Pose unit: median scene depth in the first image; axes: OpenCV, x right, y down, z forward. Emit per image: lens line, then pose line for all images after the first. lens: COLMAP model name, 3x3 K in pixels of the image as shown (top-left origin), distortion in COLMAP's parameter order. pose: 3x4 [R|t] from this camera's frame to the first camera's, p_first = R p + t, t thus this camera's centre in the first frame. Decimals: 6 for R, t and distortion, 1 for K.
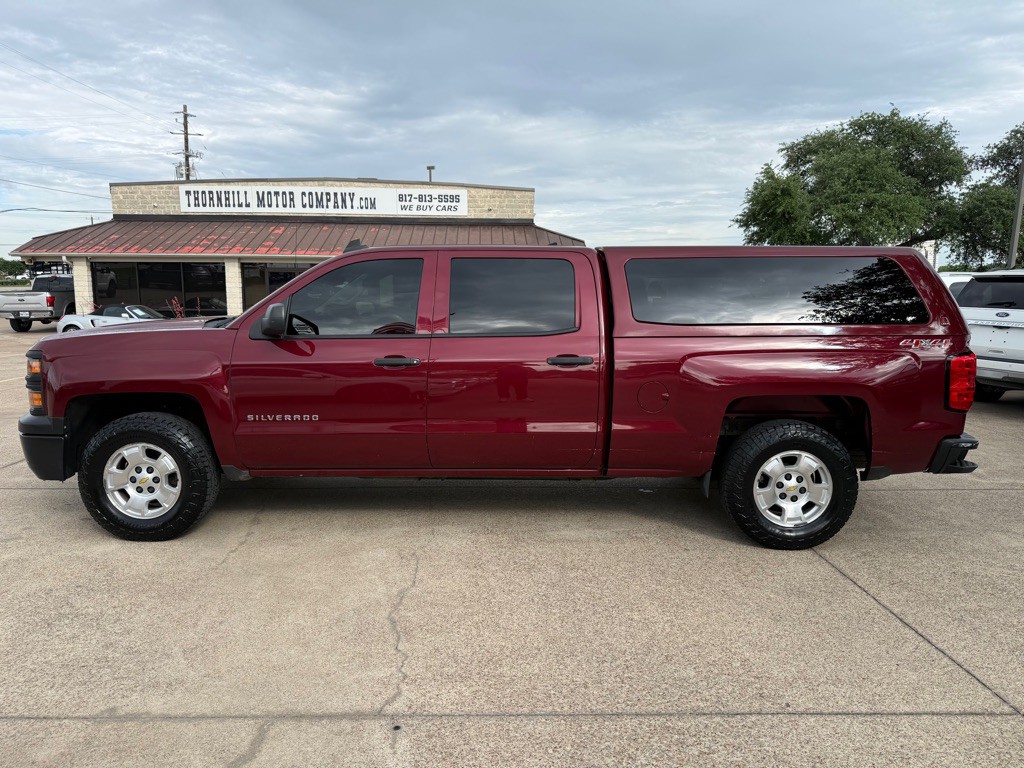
lens RADIAL K [[734.0, 0, 522.2], [0, 734.0, 383.8], [0, 0, 1]] dist [0.070044, -0.080725]
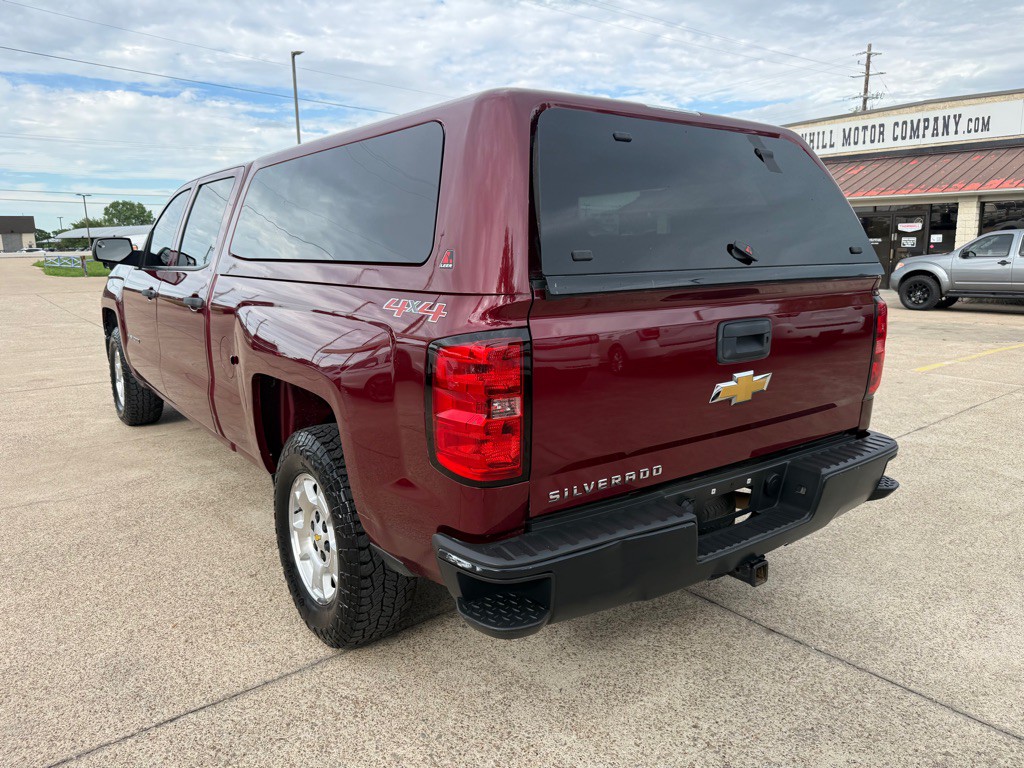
lens RADIAL K [[742.8, 0, 516.0], [0, 742.8, 375.0], [0, 0, 1]] dist [-0.003836, 0.005194]
pose [[0.581338, 0.135807, -0.802248, 0.174465], [-0.095268, 0.990552, 0.098650, -0.012567], [0.808065, 0.019079, 0.588784, 0.145765]]
